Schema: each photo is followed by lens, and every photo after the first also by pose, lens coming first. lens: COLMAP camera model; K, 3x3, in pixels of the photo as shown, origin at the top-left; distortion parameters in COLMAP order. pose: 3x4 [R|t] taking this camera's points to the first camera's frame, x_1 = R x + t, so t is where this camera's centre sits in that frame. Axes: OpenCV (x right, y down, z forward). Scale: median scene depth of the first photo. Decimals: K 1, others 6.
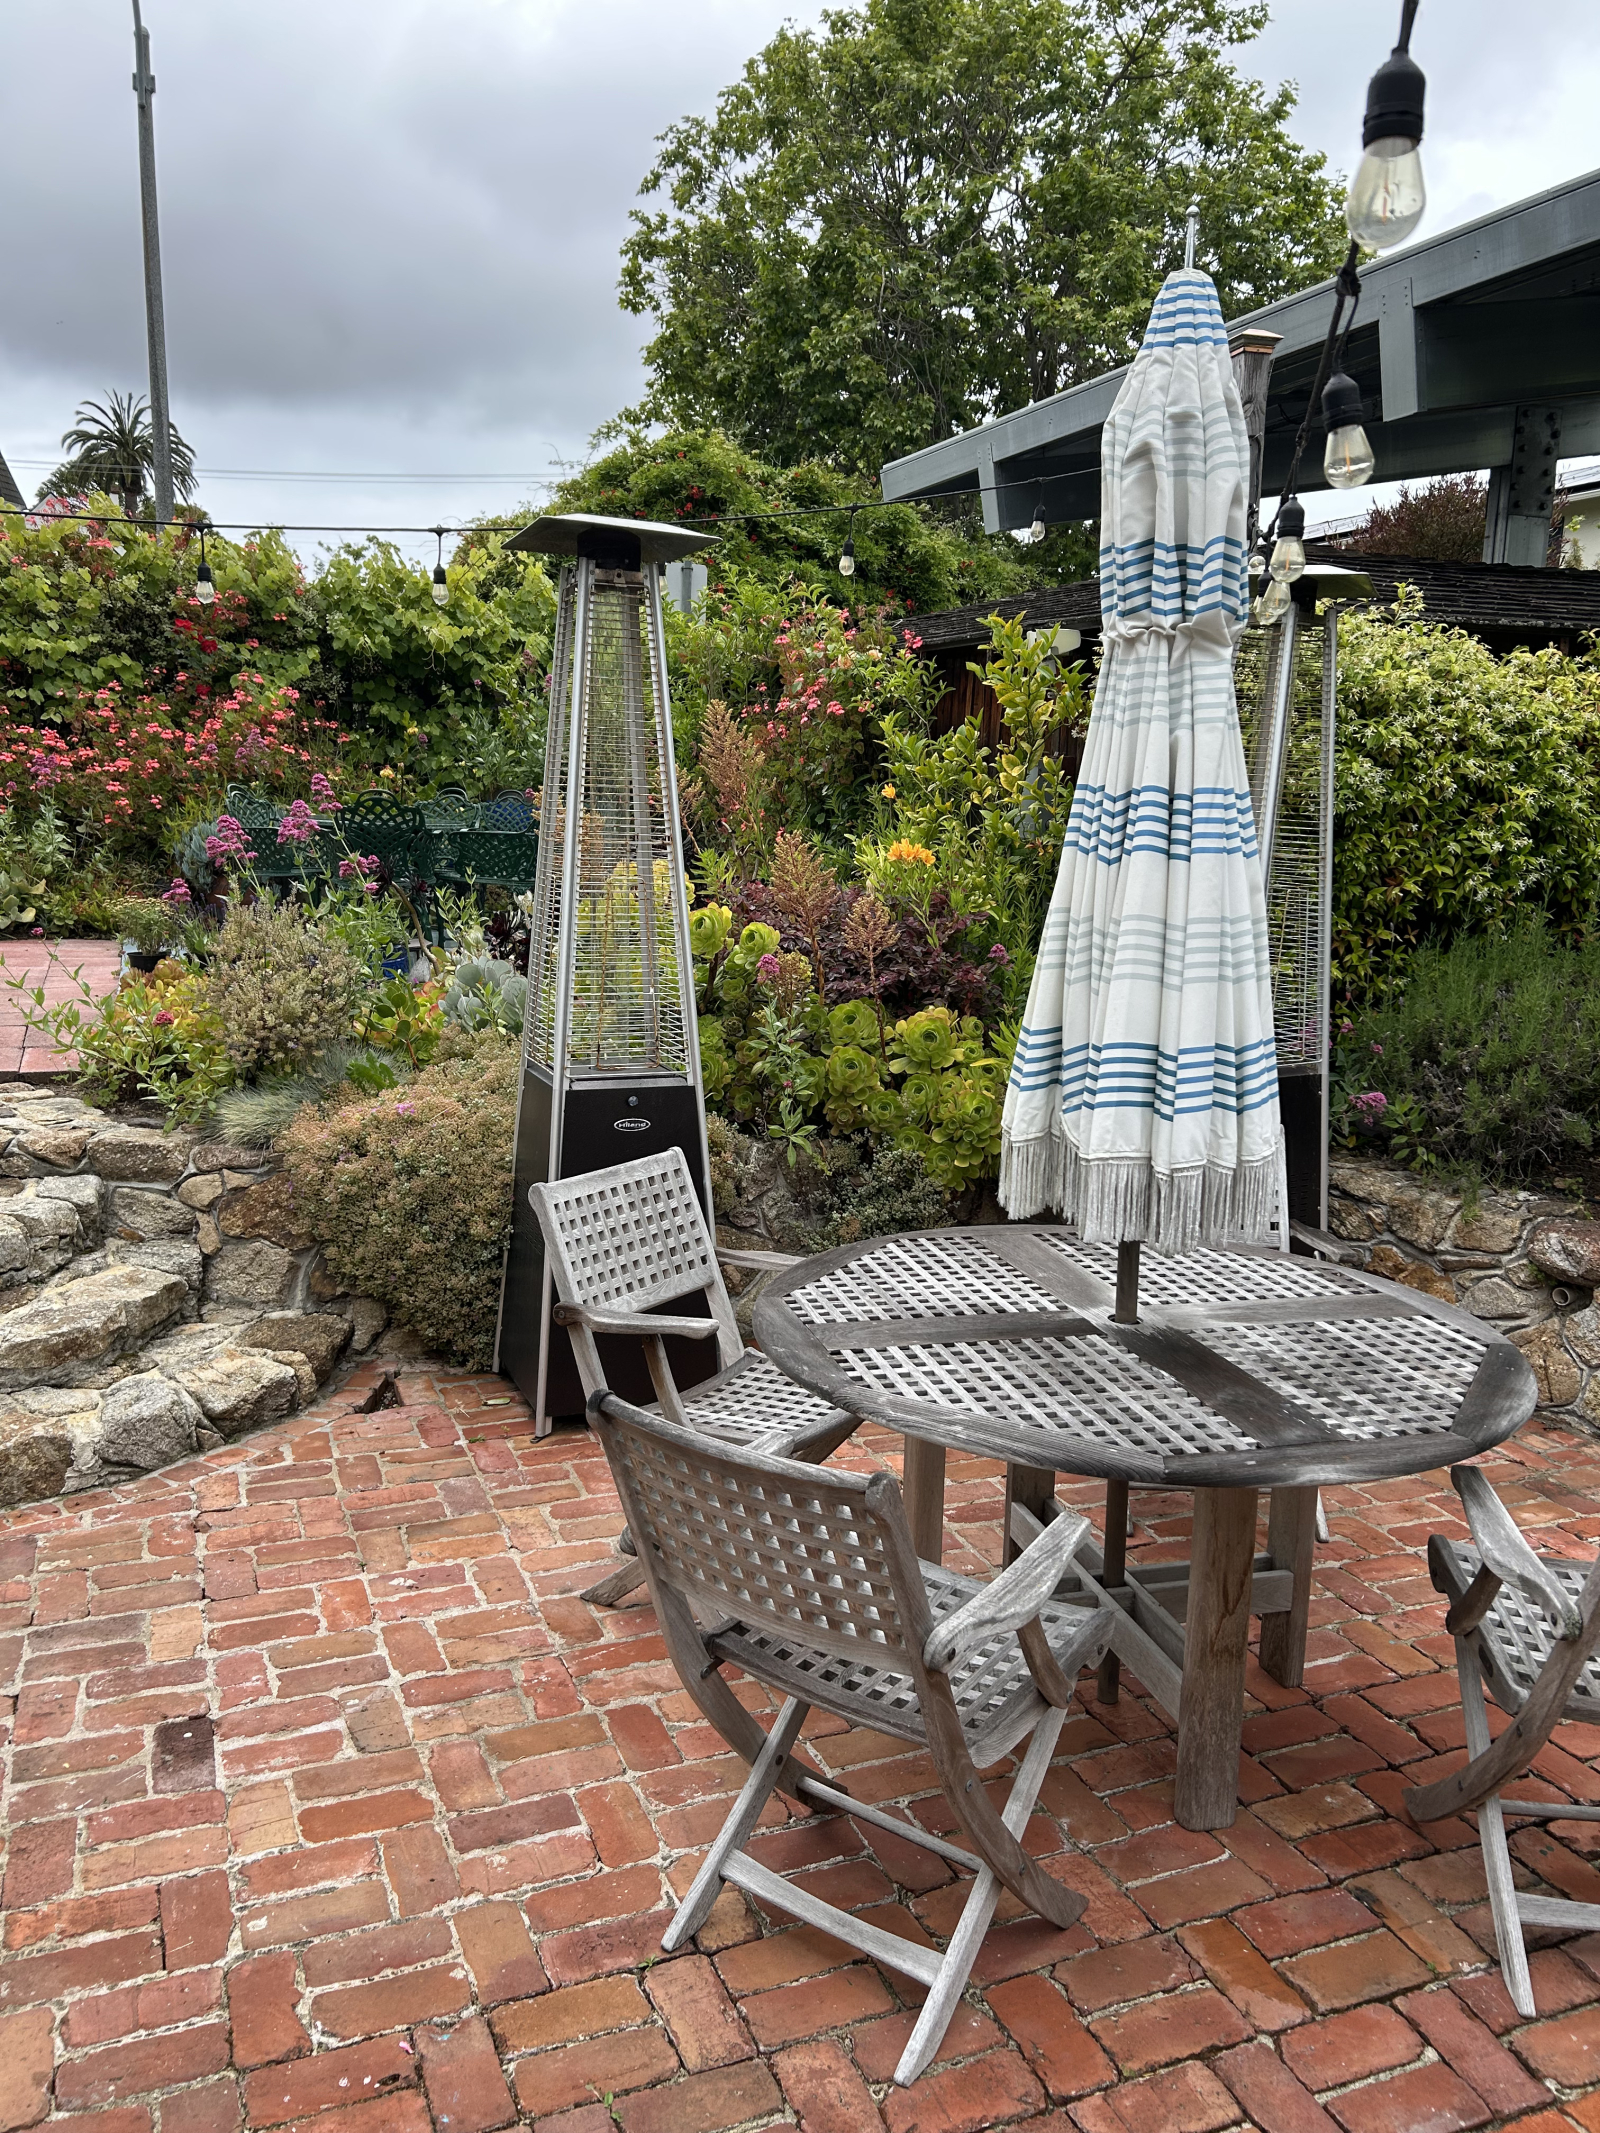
lens RADIAL K [[1611.3, 0, 800.4], [0, 1611.3, 1072.2], [0, 0, 1]] dist [0.028643, 0.004119]
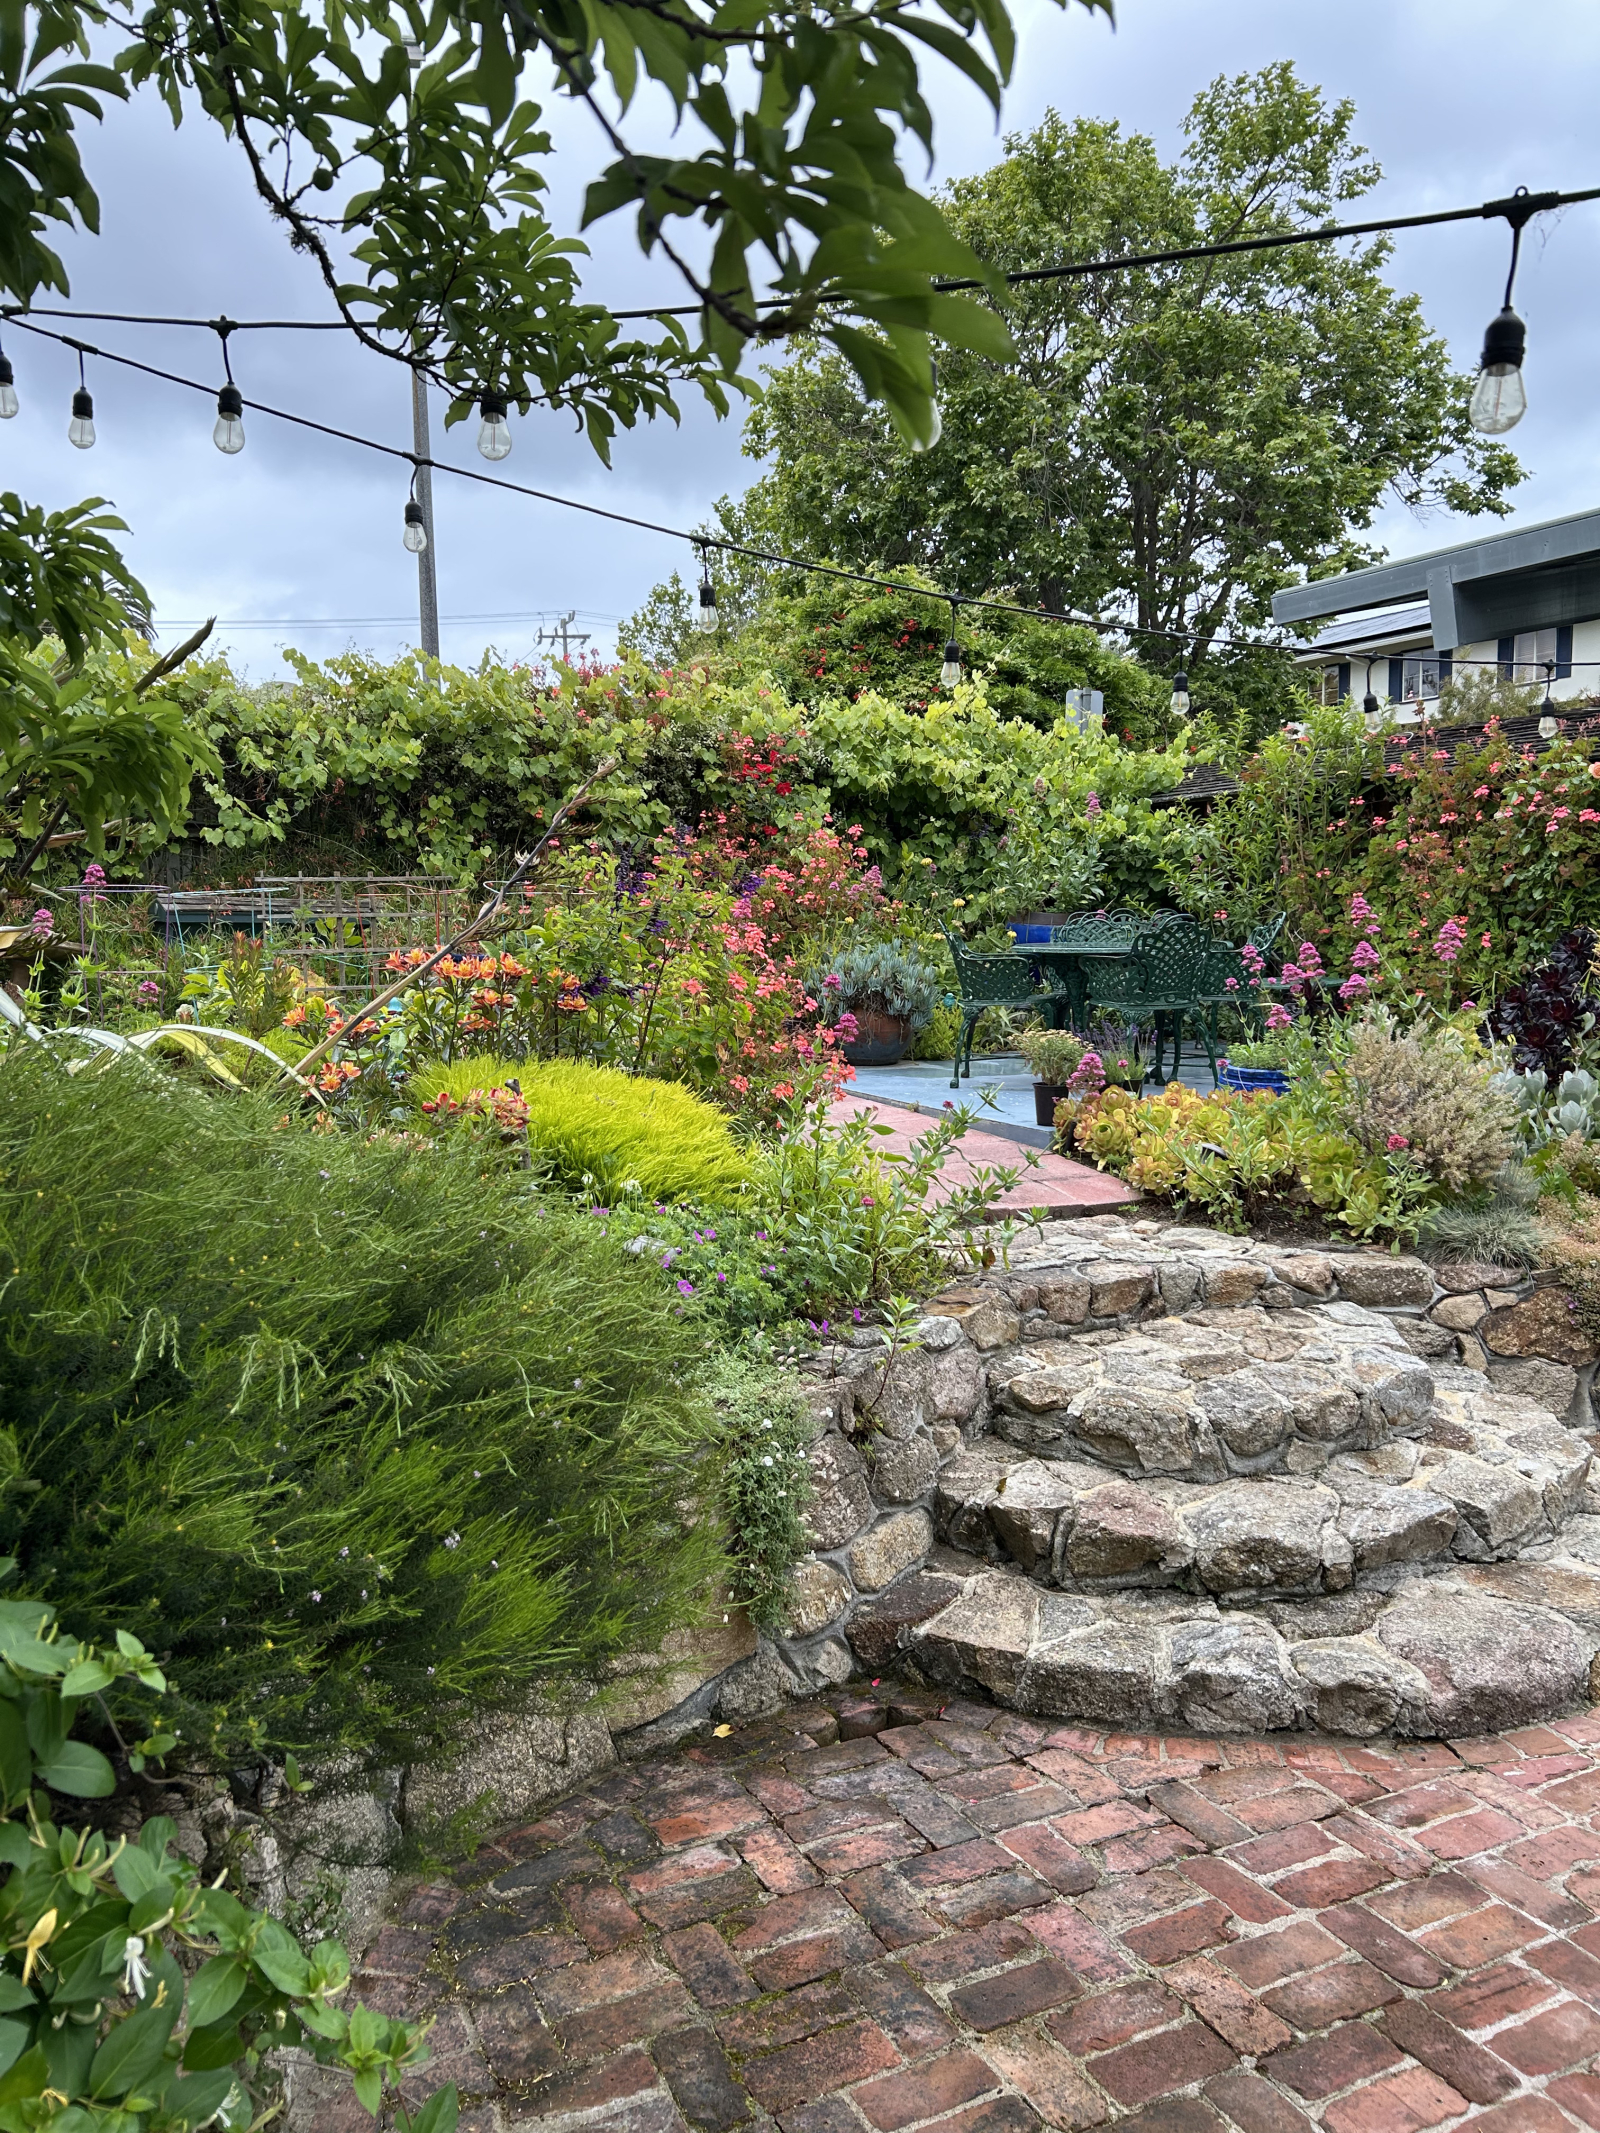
lens RADIAL K [[1611.3, 0, 798.8], [0, 1611.3, 1059.4], [0, 0, 1]] dist [0.028643, 0.004119]
pose [[0.997413, -0.048985, 0.052619, -0.550672], [0.052961, 0.995620, -0.077040, -0.018383], [-0.048615, 0.079627, 0.995639, -0.000230]]
